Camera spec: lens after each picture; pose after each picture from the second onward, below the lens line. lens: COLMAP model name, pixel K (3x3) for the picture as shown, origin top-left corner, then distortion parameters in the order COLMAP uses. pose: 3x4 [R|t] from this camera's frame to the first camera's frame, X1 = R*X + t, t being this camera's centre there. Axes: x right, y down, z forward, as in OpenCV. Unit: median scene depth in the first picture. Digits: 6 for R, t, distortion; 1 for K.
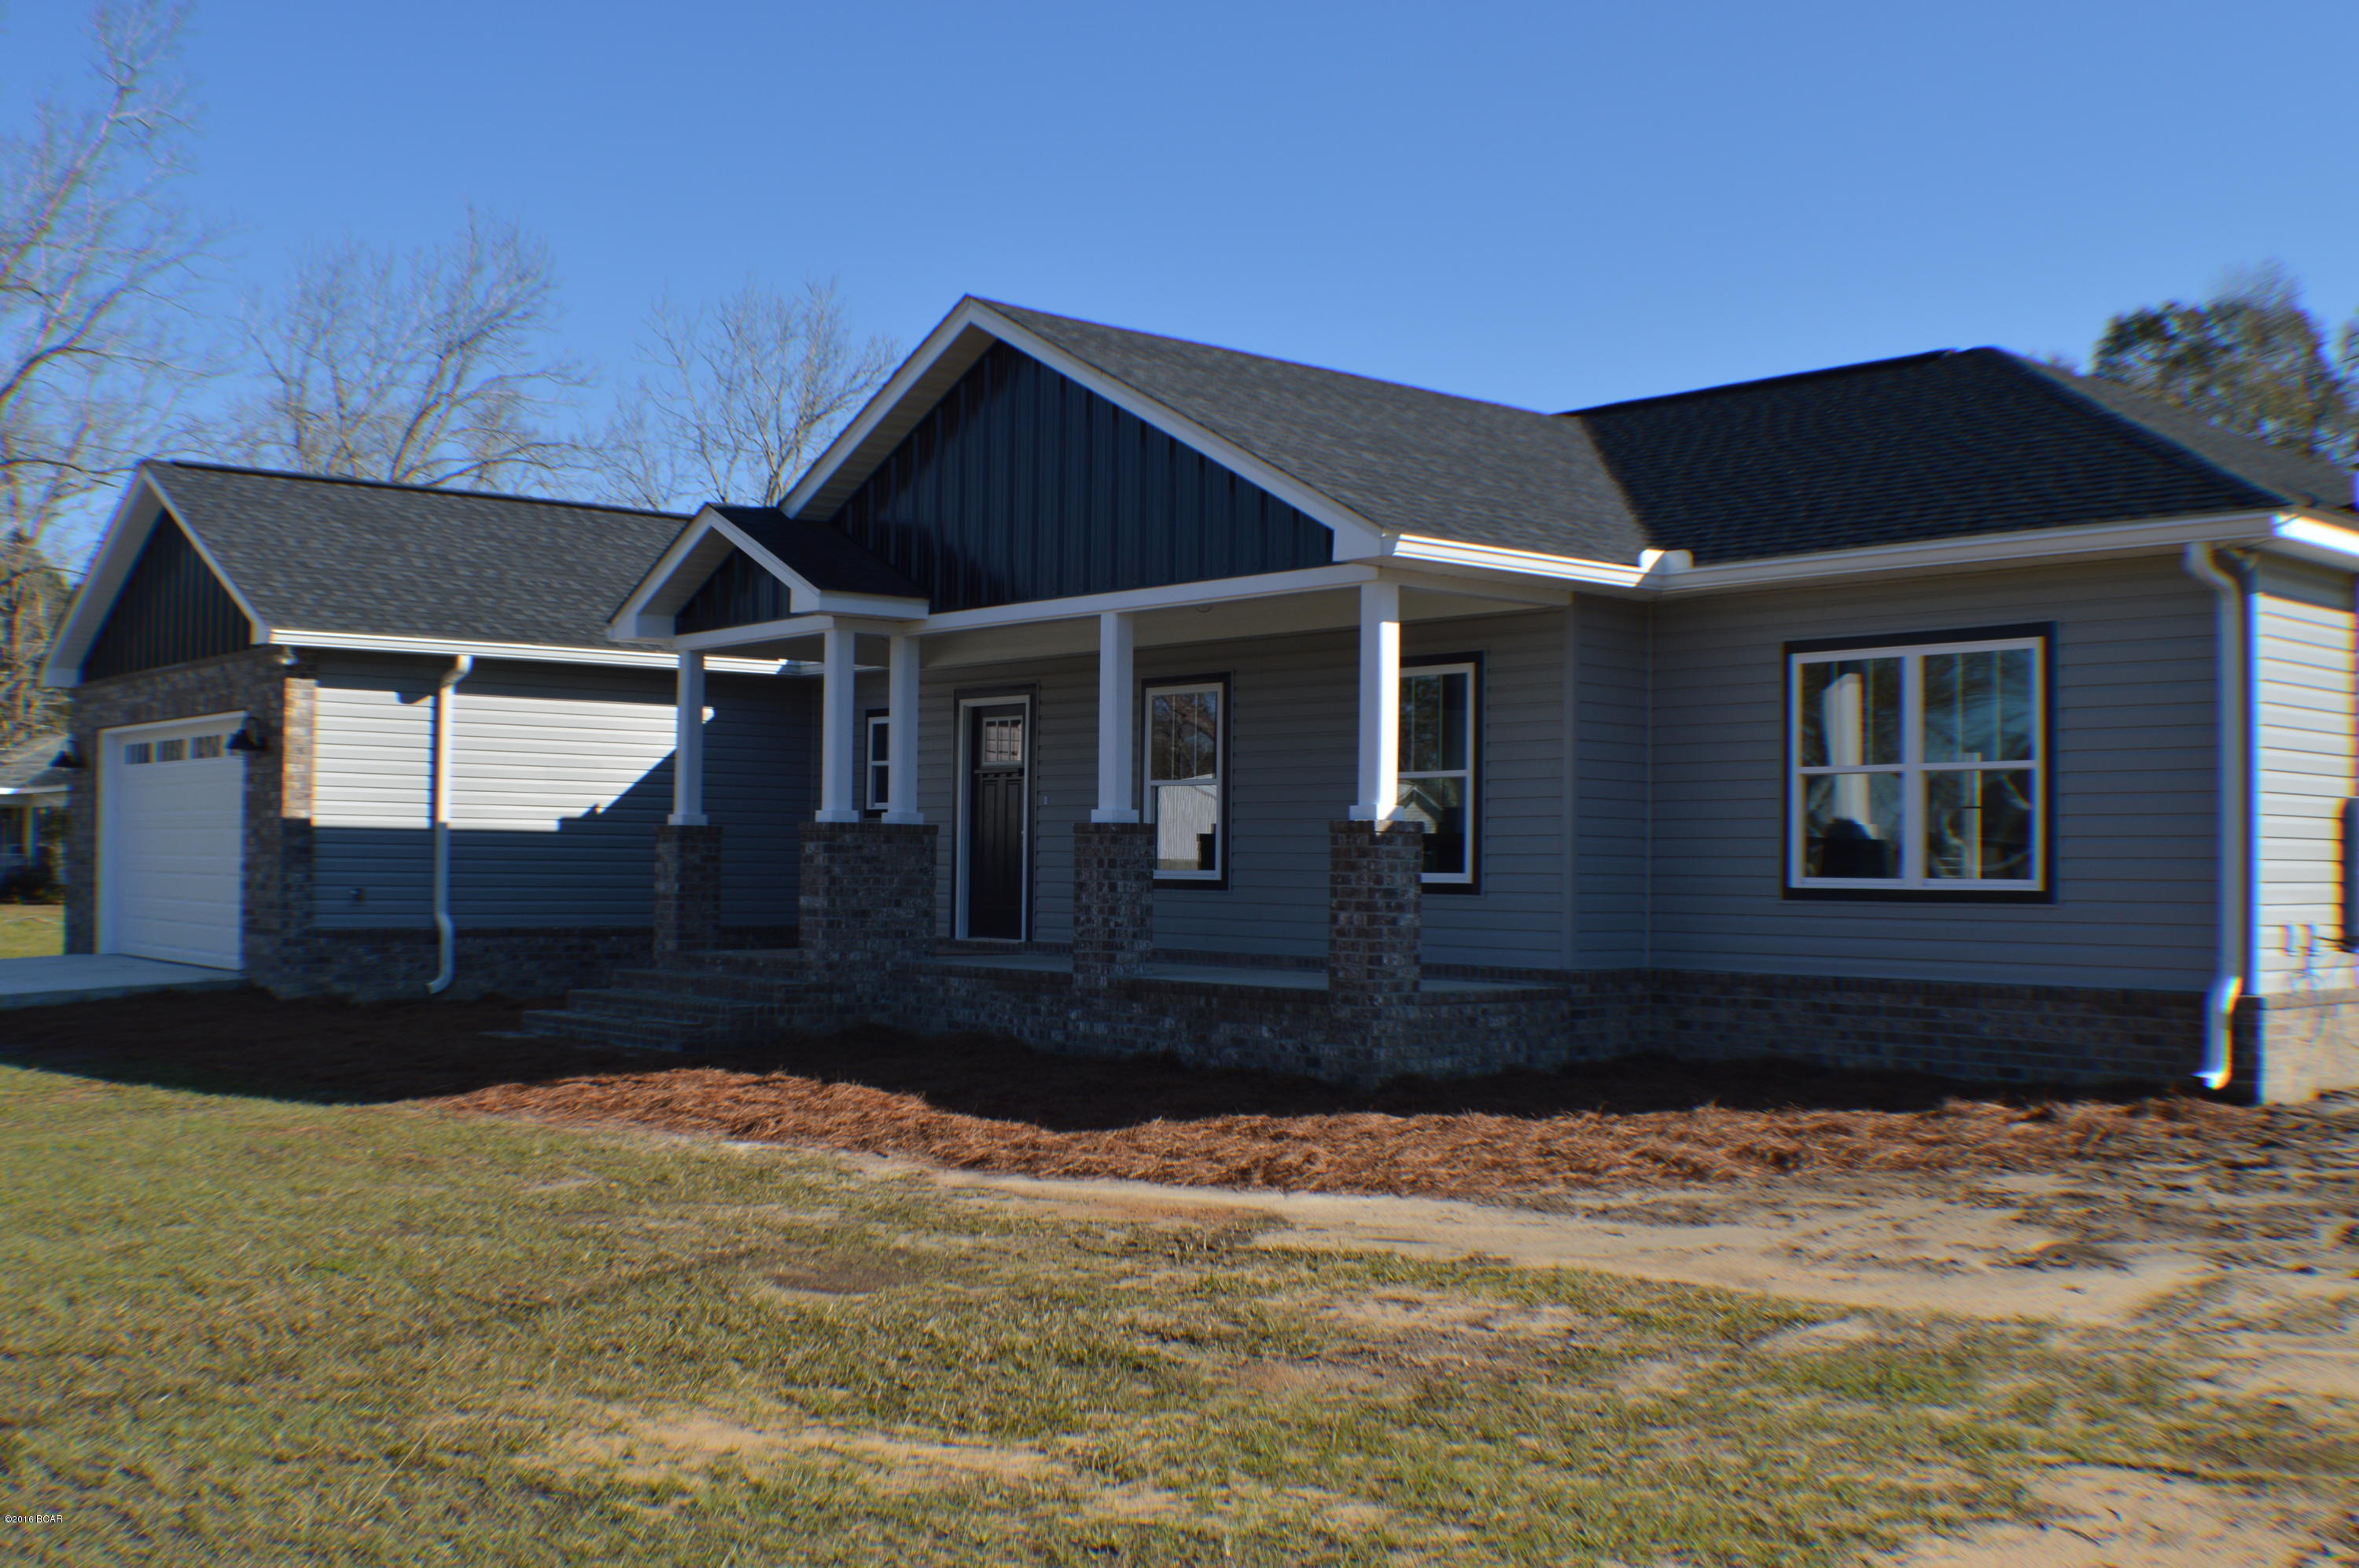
lens RADIAL K [[2399.8, 0, 1177.3], [0, 2399.8, 826.7], [0, 0, 1]] dist [-0.158873, 0.012702]
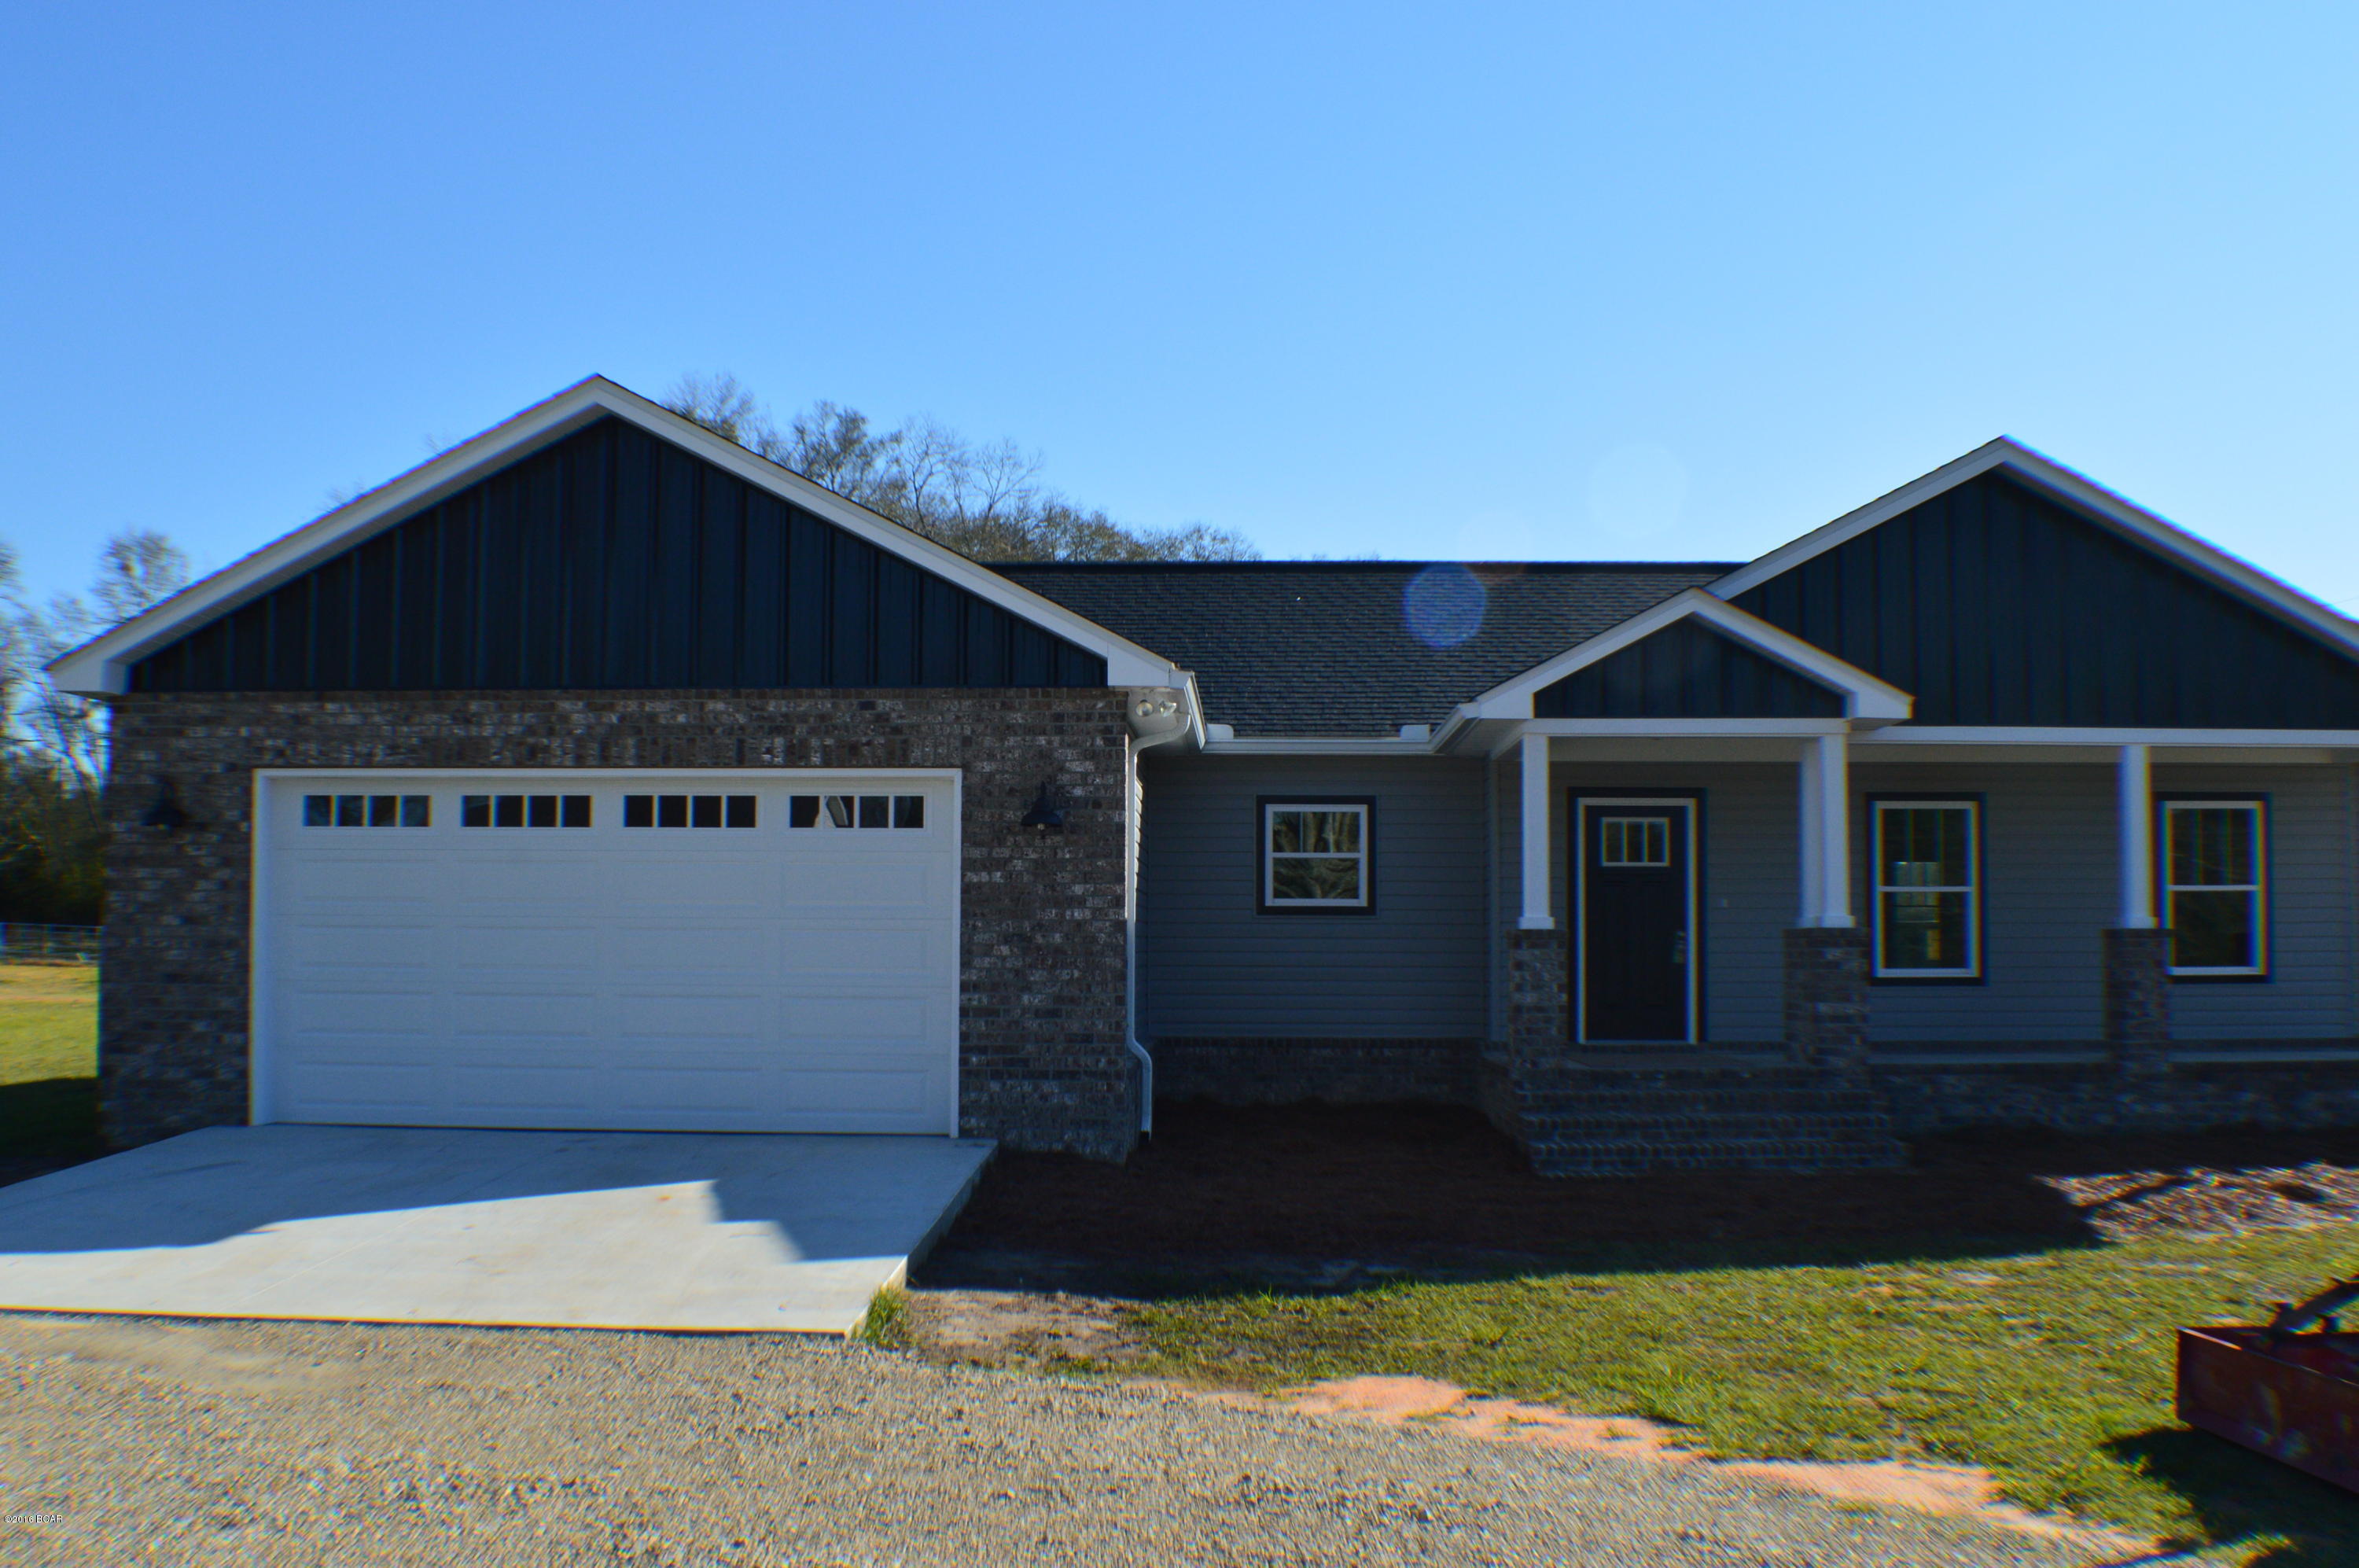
lens RADIAL K [[2399.8, 0, 1177.3], [0, 2399.8, 826.7], [0, 0, 1]] dist [-0.158873, 0.012702]
pose [[0.676944, 0.029744, 0.735433, -1.070364], [-0.006033, 0.999374, -0.034866, -0.007934], [-0.736010, 0.019165, 0.676699, 0.539579]]
